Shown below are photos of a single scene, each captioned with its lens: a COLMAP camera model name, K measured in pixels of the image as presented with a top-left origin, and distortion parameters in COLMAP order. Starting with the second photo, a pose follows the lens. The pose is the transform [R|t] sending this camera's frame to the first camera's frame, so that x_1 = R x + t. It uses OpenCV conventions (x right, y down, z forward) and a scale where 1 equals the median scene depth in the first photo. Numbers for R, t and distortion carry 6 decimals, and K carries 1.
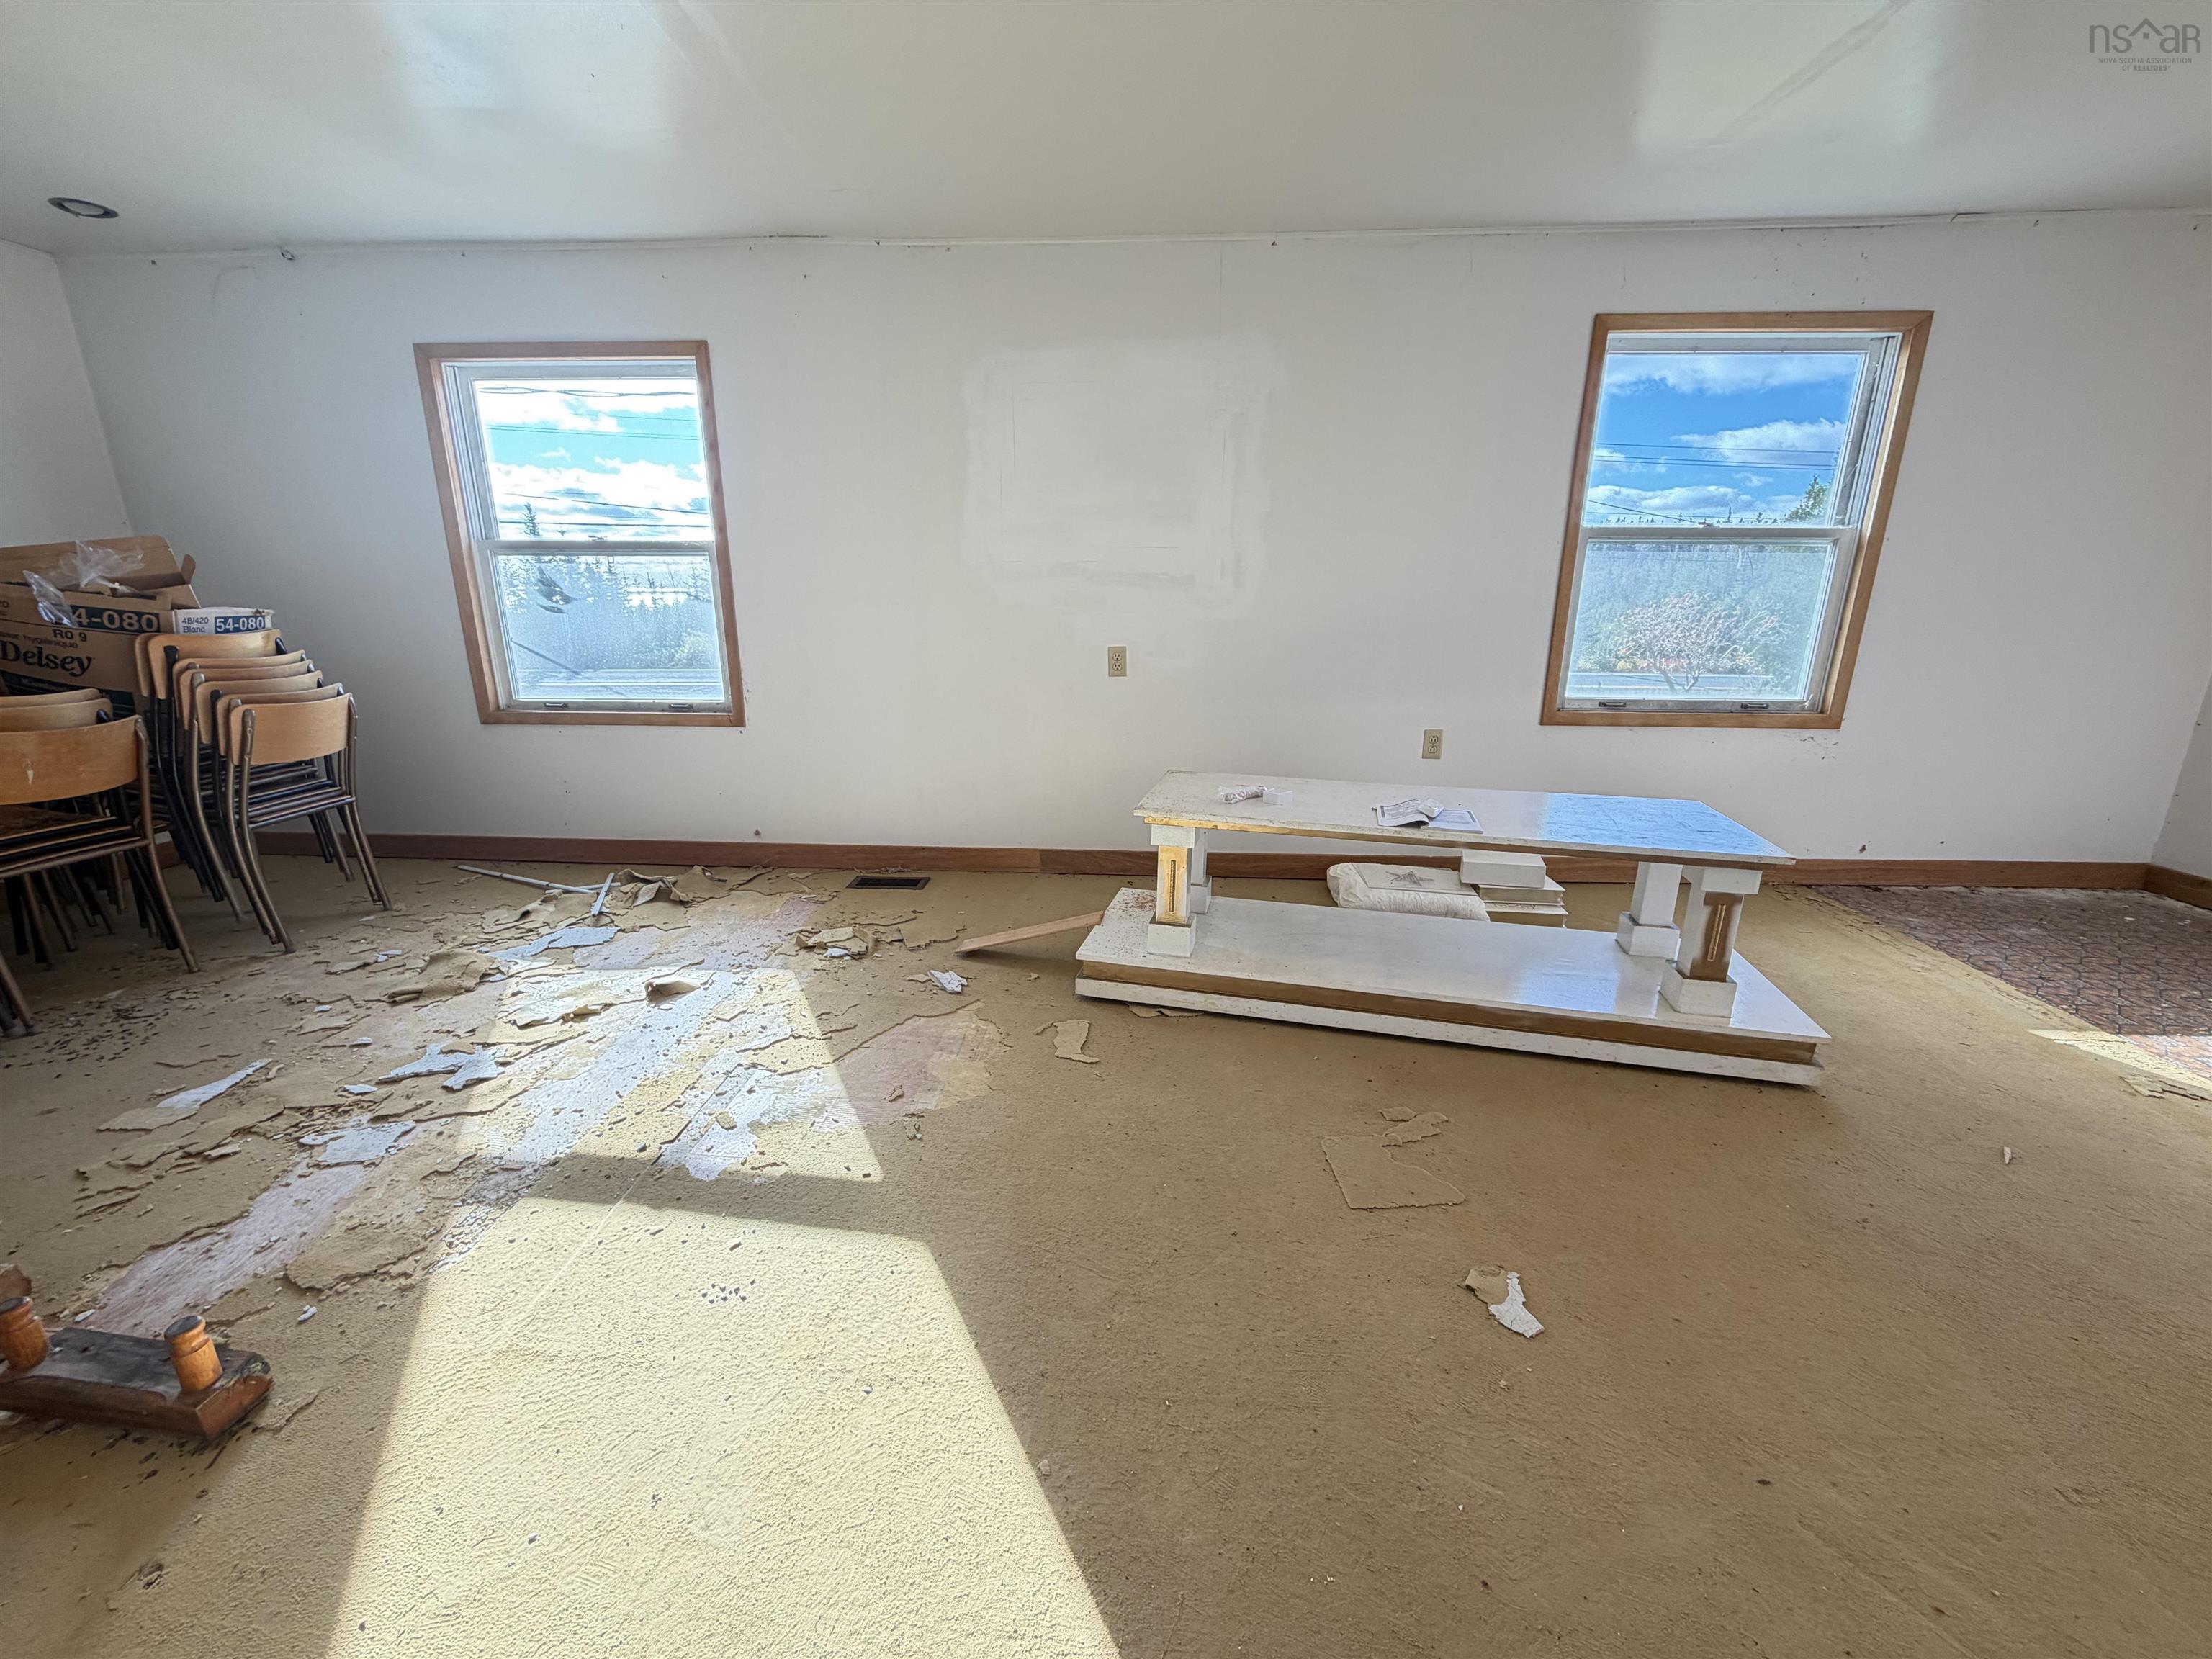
lens RADIAL K [[880.2, 0, 1100.1], [0, 880.2, 827.5], [0, 0, 1]] dist [-0.001072, -0.000292]
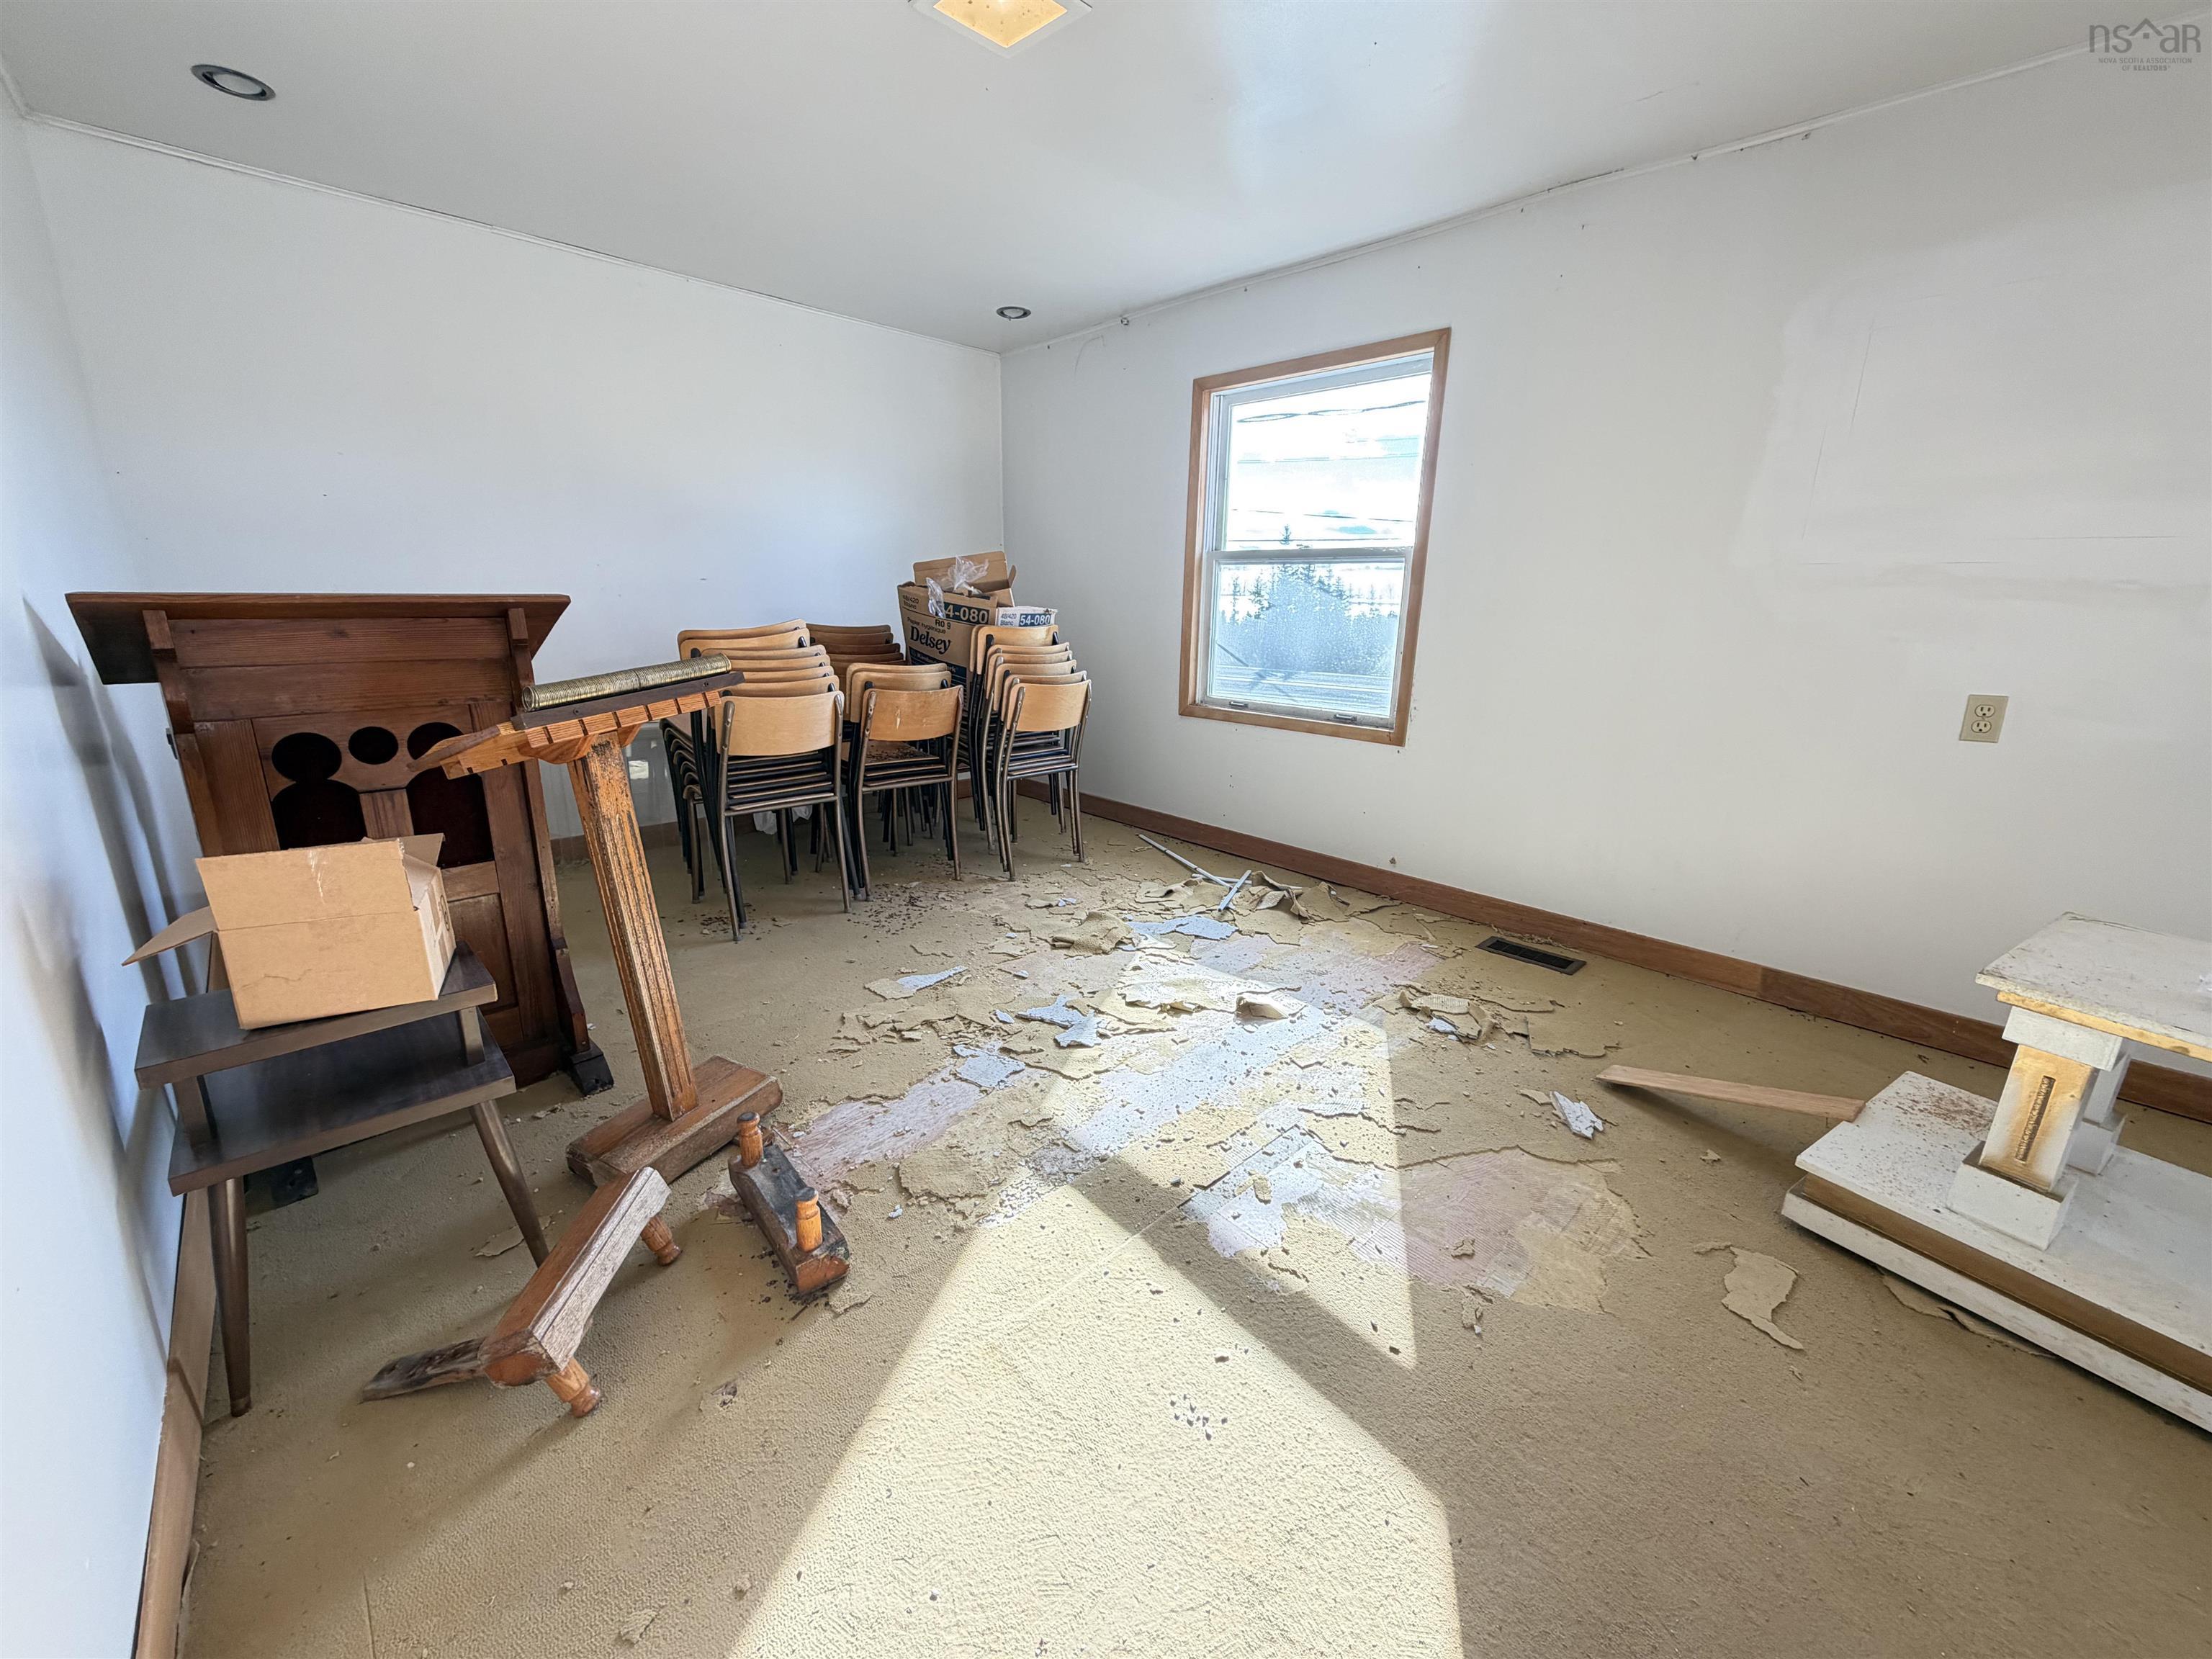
lens RADIAL K [[878.4, 0, 1097.6], [0, 878.4, 828.1], [0, 0, 1]] dist [-0.000723, 0.000059]
pose [[0.730516, 0.184627, -0.657465, -0.022039], [-0.192357, 0.979408, 0.061304, -0.034536], [0.655245, 0.081684, 0.750987, 0.141008]]
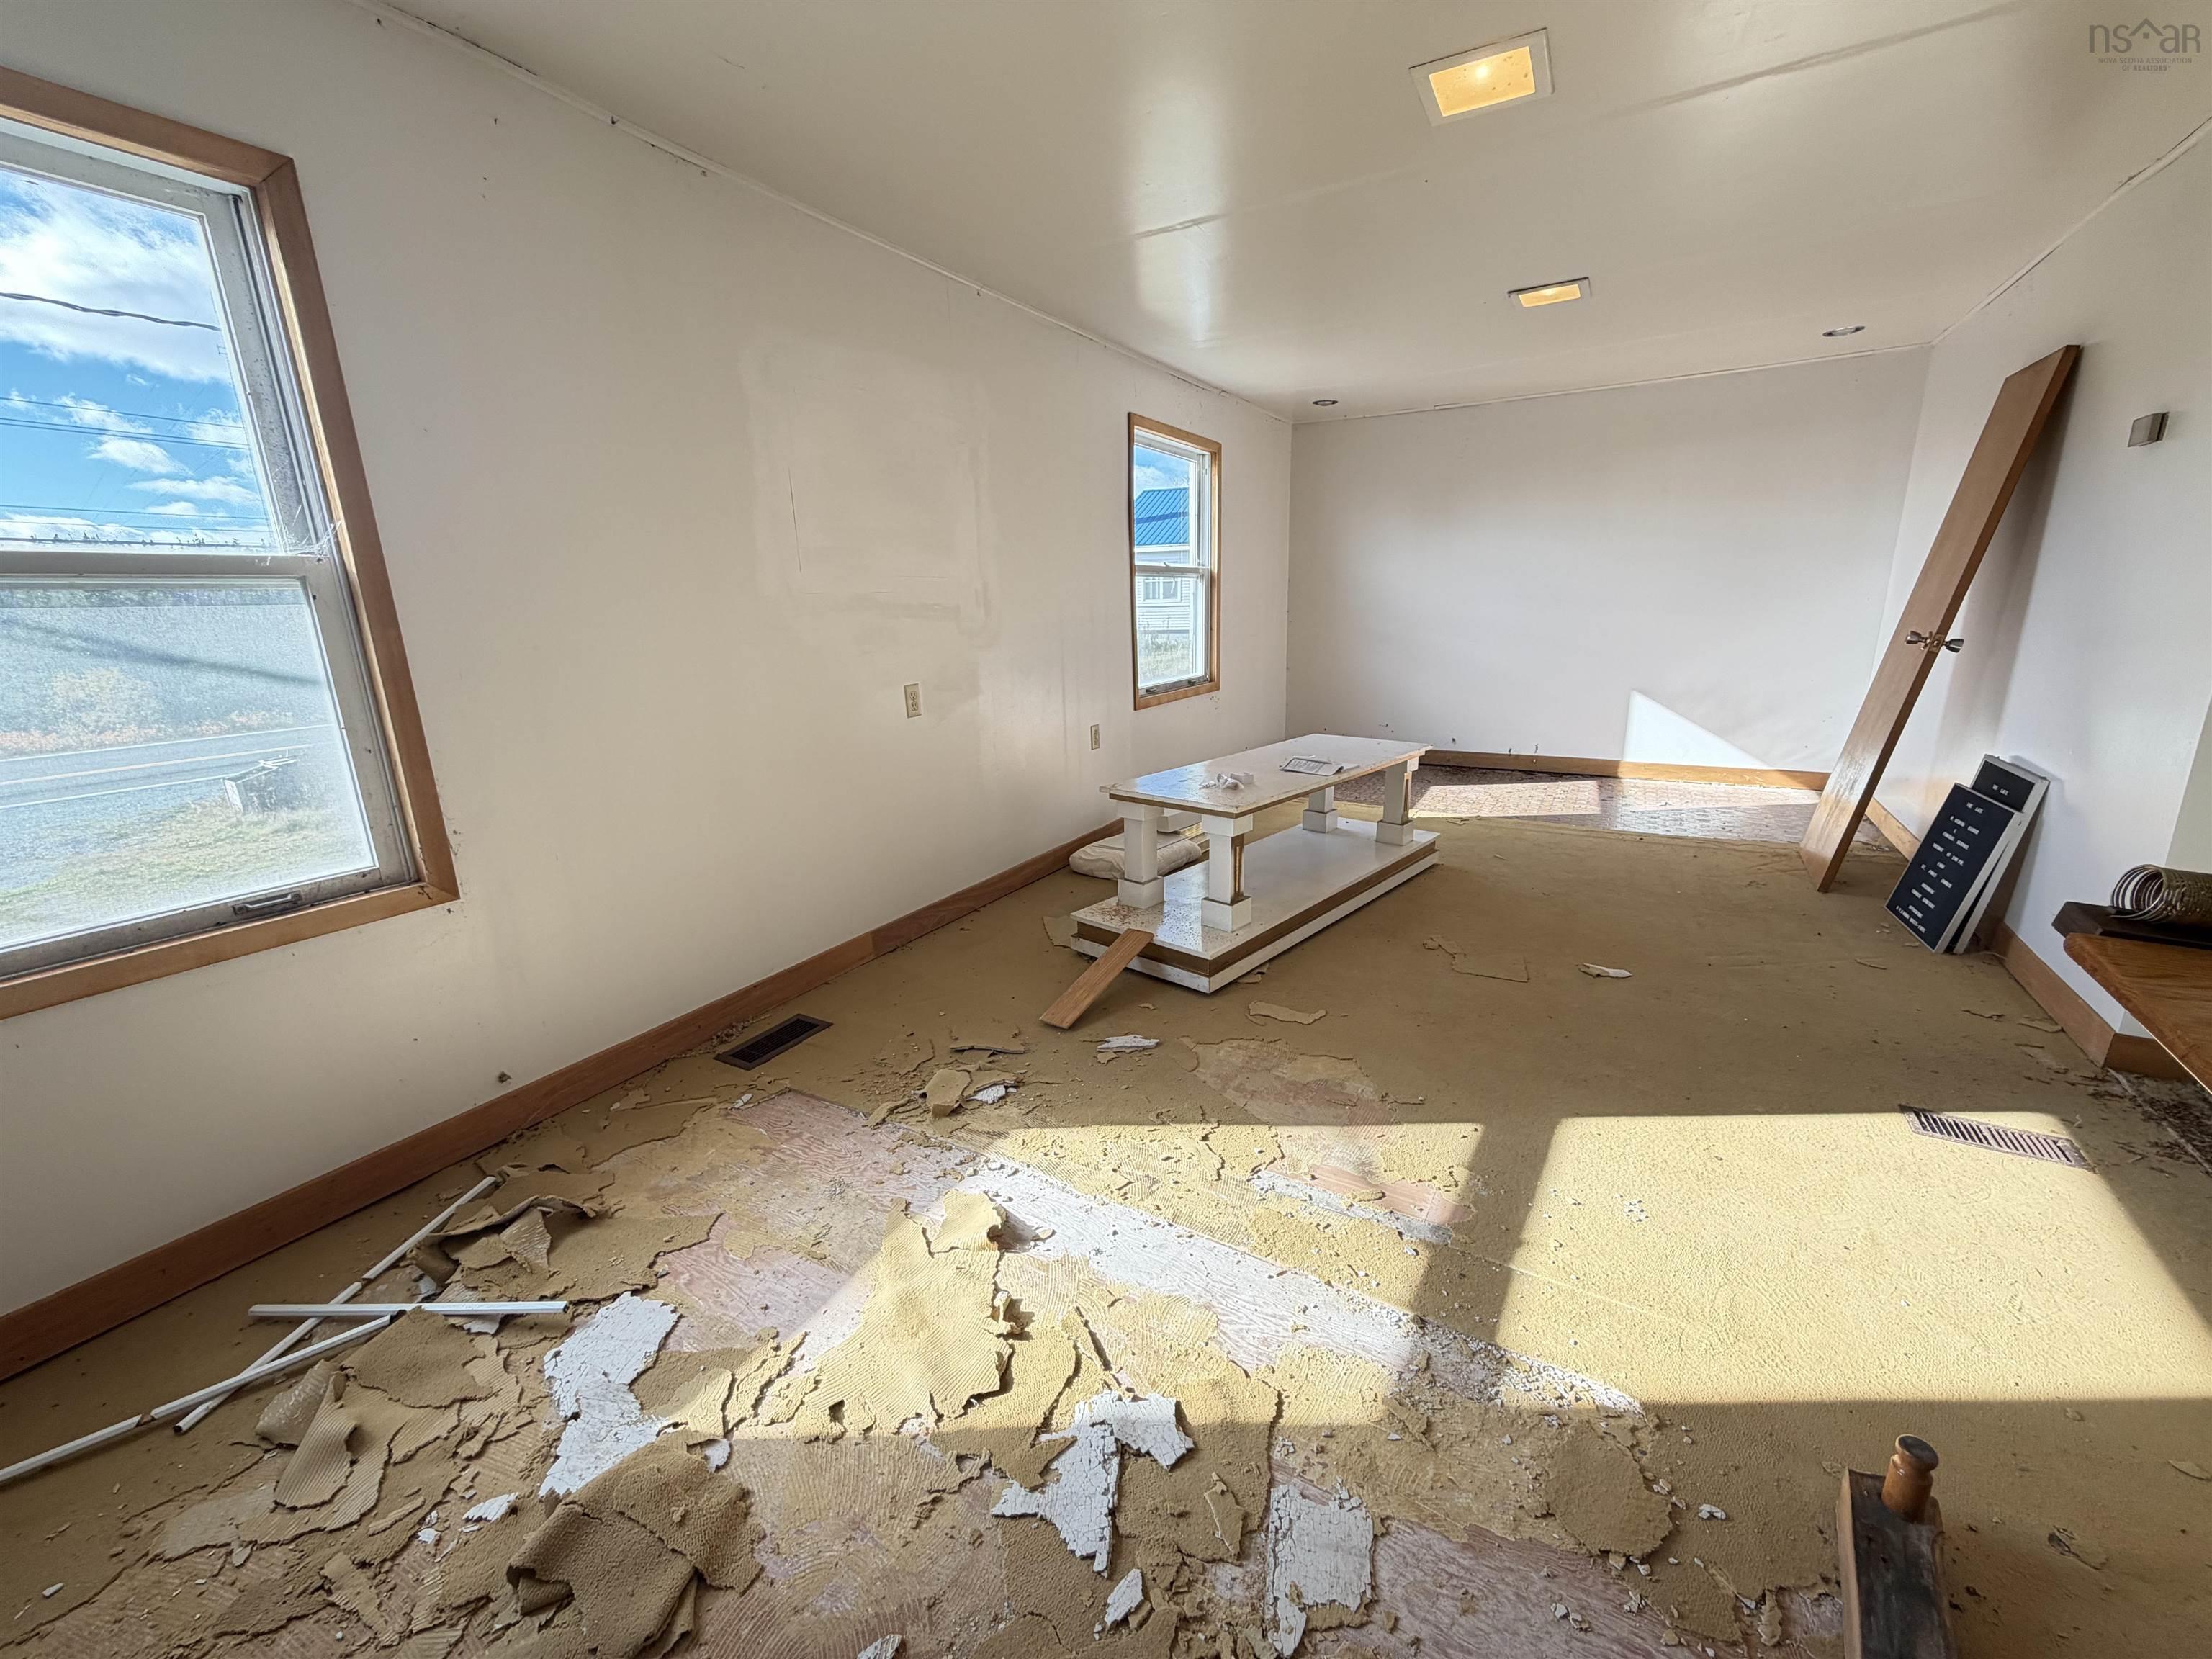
lens RADIAL K [[880.2, 0, 1100.1], [0, 880.2, 827.5], [0, 0, 1]] dist [-0.001072, -0.000292]
pose [[0.461260, -0.237795, 0.854806, -0.917779], [0.257994, 0.957735, 0.127213, -0.168059], [-0.848928, 0.161857, 0.503114, 0.517692]]
